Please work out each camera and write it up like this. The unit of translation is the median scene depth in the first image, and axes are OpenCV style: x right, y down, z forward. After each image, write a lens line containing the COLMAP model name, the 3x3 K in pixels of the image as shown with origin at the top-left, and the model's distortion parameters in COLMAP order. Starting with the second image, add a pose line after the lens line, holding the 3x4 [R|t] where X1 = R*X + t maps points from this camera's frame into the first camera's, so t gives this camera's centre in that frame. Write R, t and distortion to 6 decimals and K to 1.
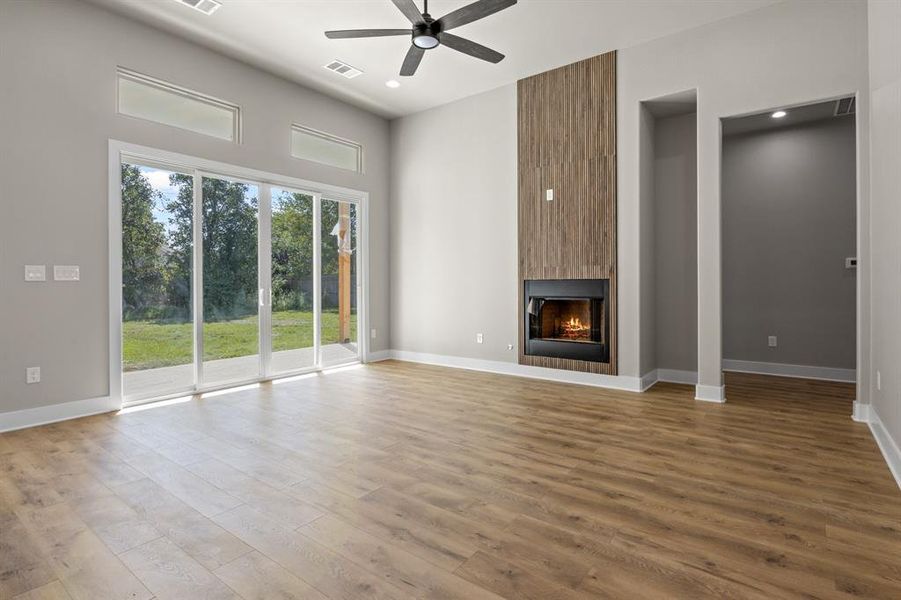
lens RADIAL K [[450.5, 0, 452.3], [0, 450.5, 290.0], [0, 0, 1]] dist [-0.008361, -0.001611]
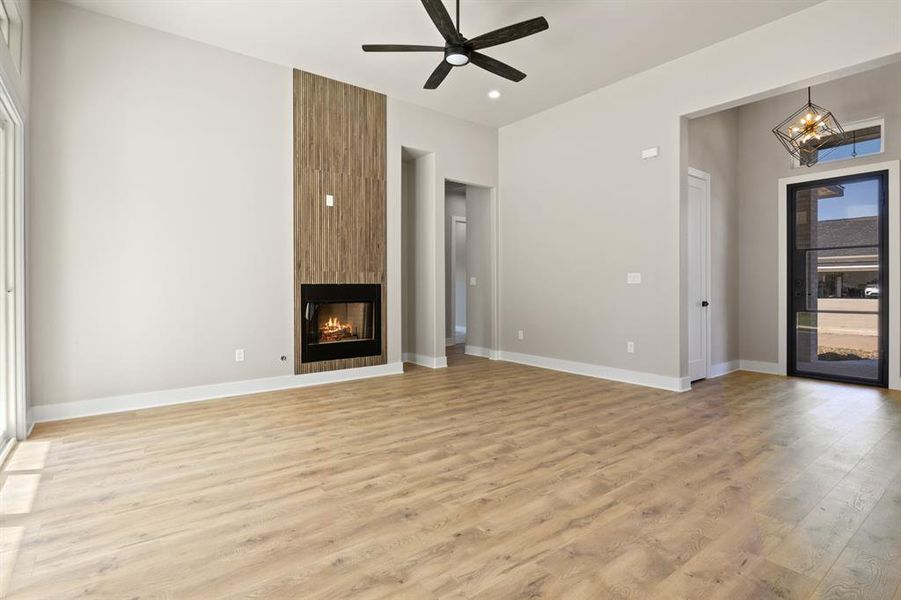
lens RADIAL K [[450.5, 0, 452.3], [0, 450.5, 290.0], [0, 0, 1]] dist [-0.008361, -0.001611]
pose [[0.261545, -0.001806, 0.965189, -0.733192], [0.014280, 0.999896, -0.001998, -0.003090], [-0.965086, 0.014305, 0.261544, 0.495770]]
